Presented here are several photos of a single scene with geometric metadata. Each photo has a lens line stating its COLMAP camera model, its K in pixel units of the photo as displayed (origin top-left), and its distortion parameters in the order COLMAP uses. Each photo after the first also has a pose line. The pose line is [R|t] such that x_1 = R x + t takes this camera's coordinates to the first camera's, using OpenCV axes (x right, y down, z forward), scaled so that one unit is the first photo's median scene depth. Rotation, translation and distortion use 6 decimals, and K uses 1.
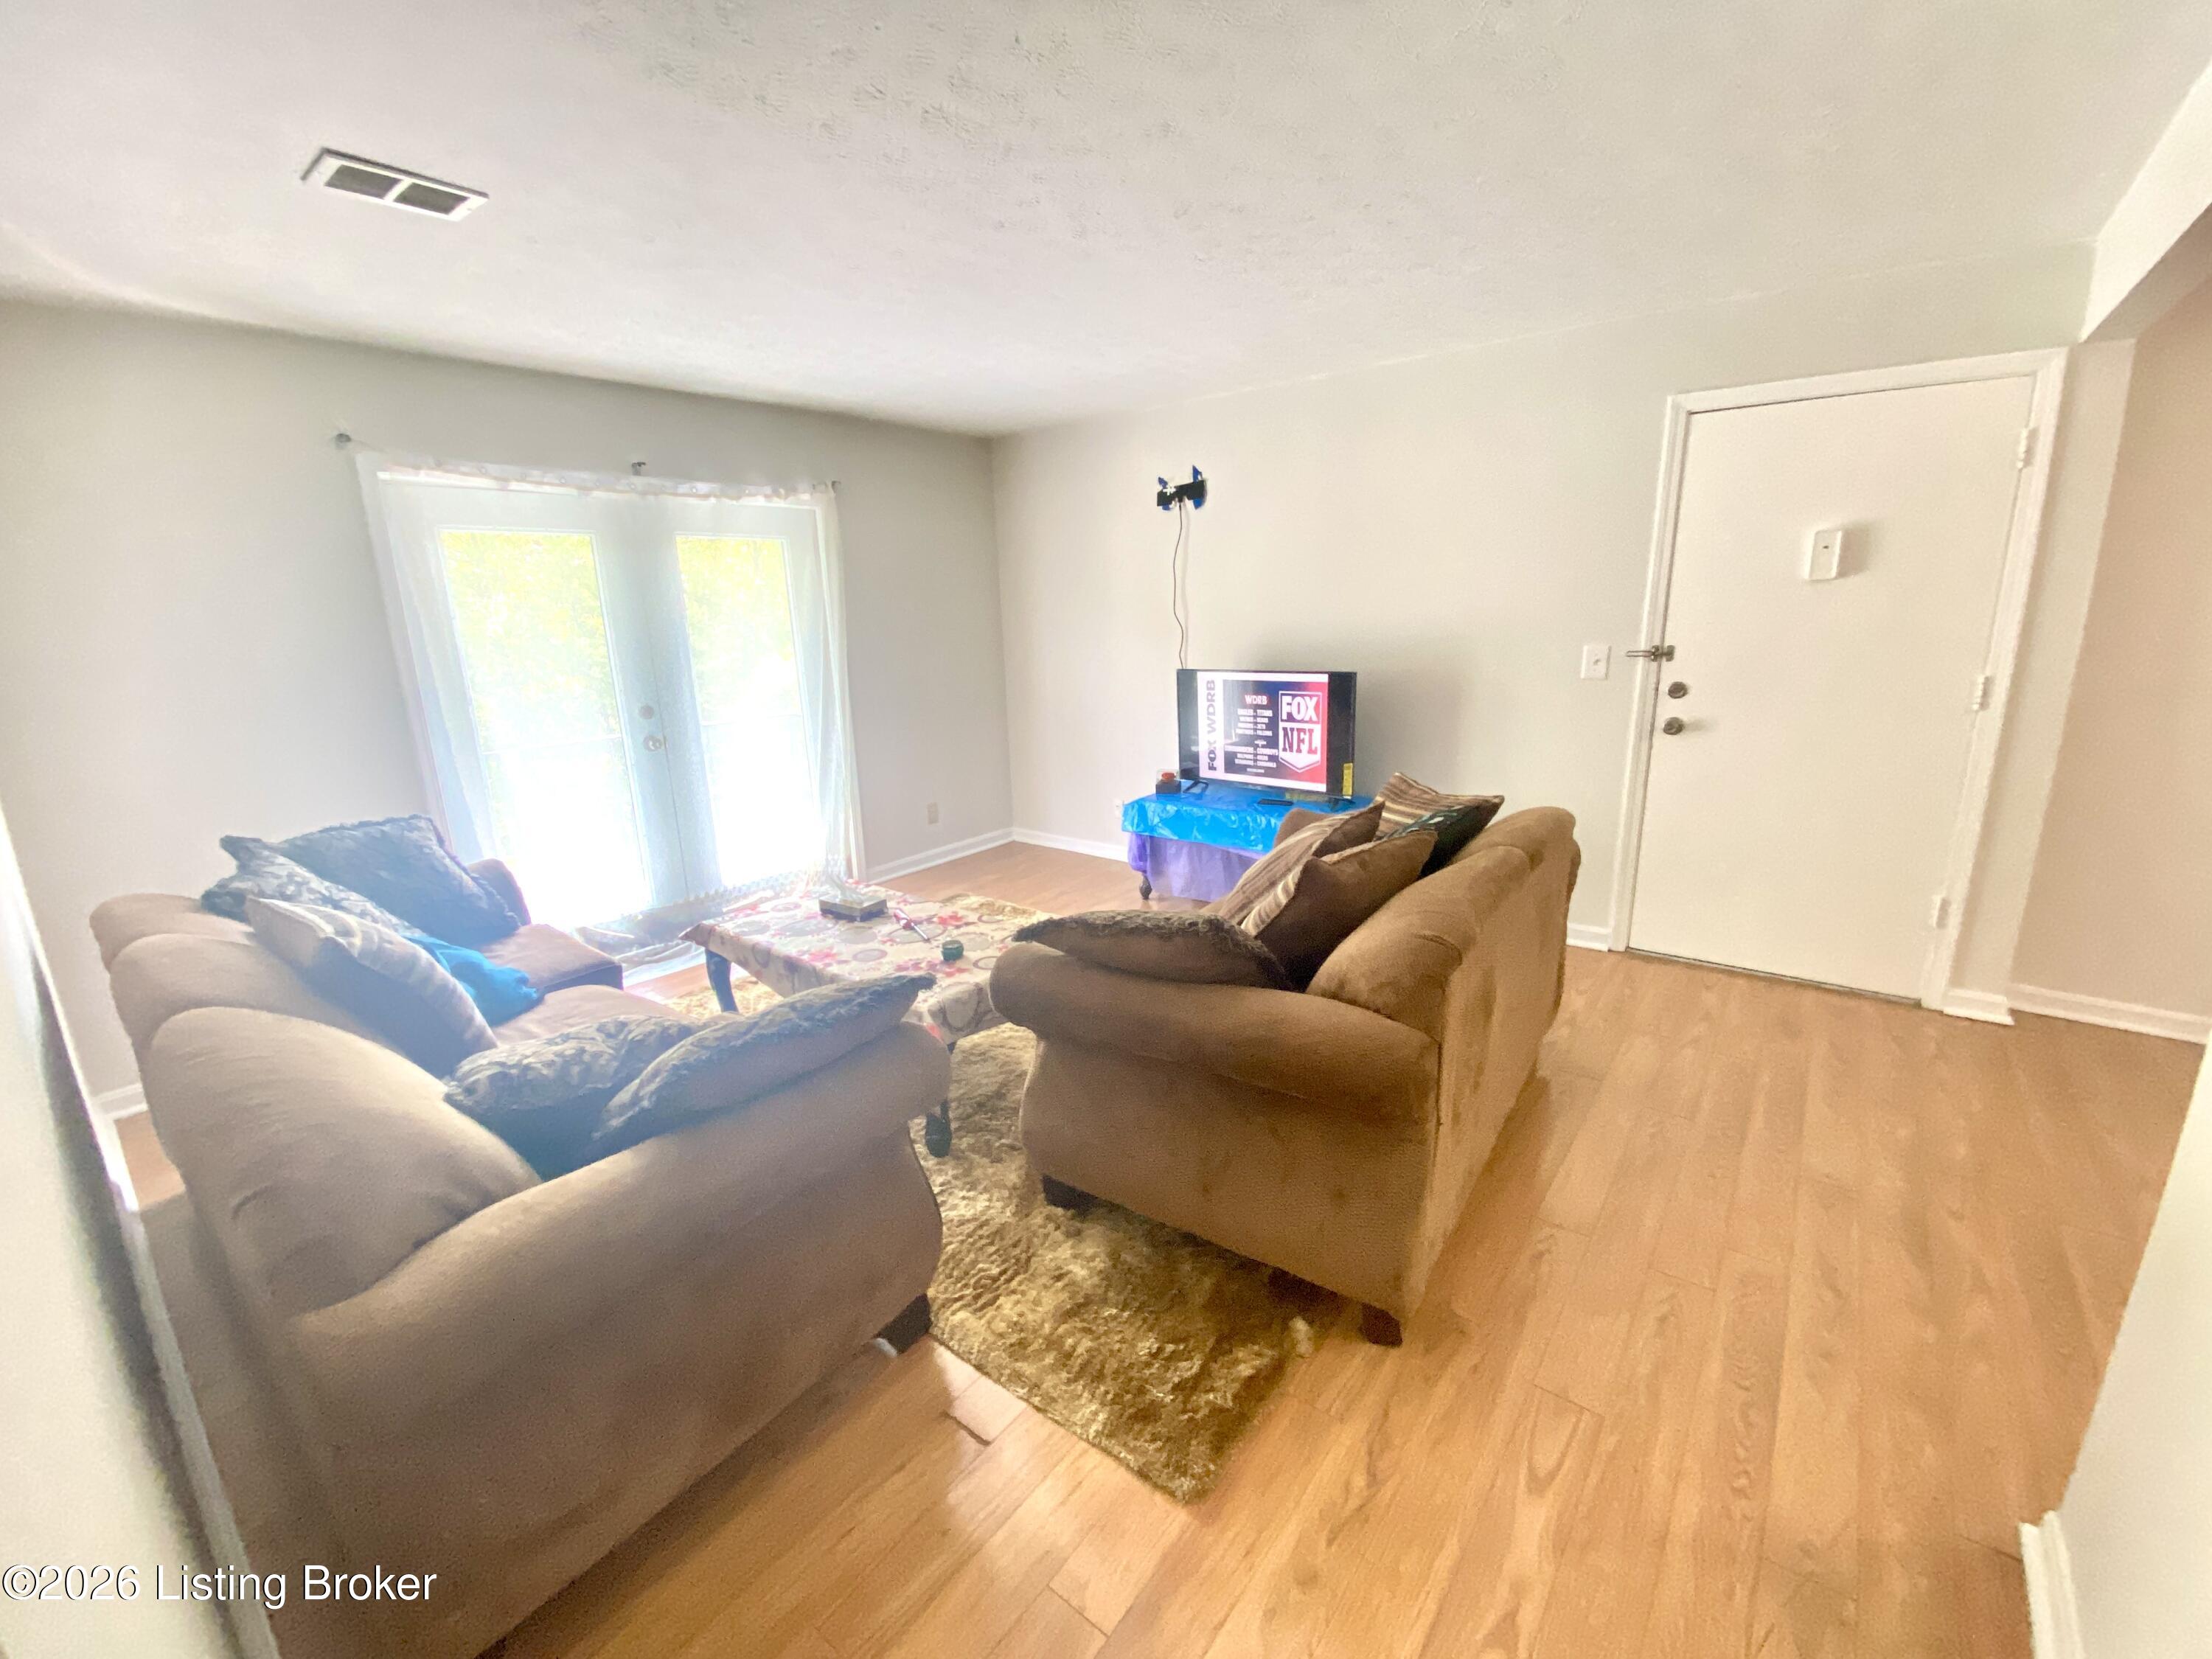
lens RADIAL K [[903.9, 0, 1111.7], [0, 903.9, 817.4], [0, 0, 1]] dist [0.052763, -0.028221]
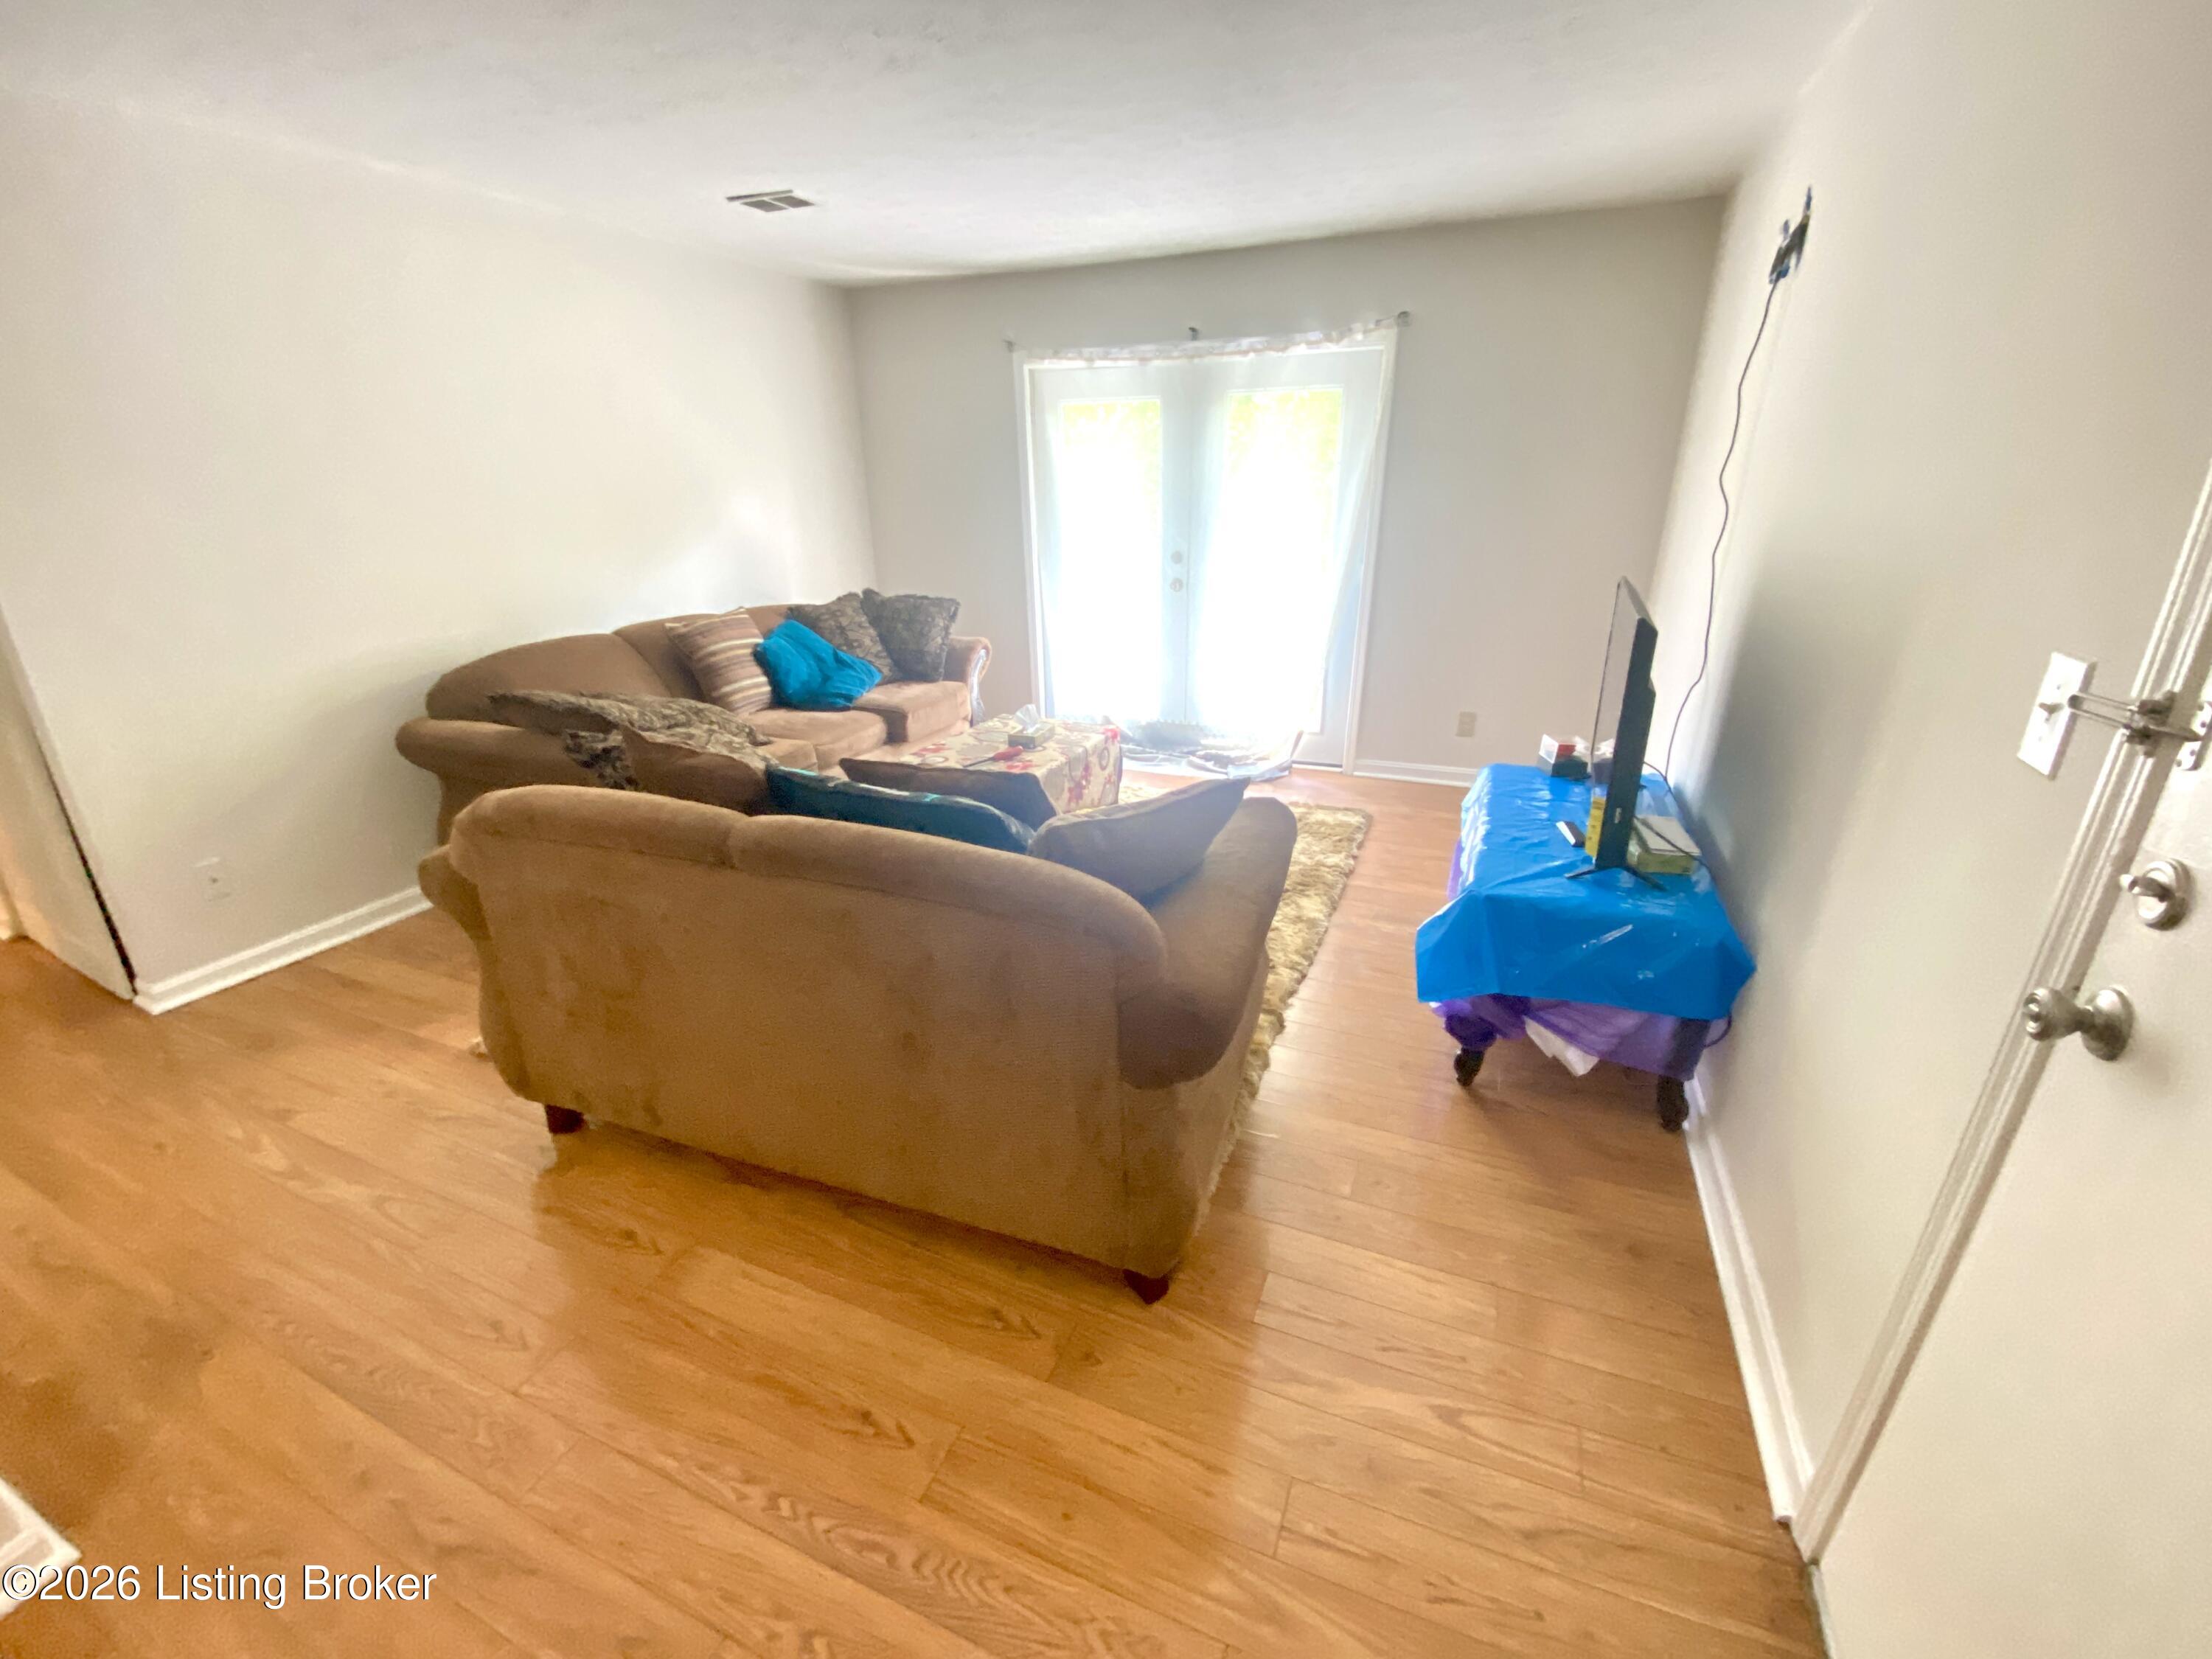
lens RADIAL K [[903.9, 0, 1111.7], [0, 903.9, 817.4], [0, 0, 1]] dist [0.052763, -0.028221]
pose [[0.268195, 0.366531, -0.890913, 0.684756], [-0.229347, 0.922497, 0.310483, -0.156044], [0.935666, 0.121058, 0.331471, 0.601782]]
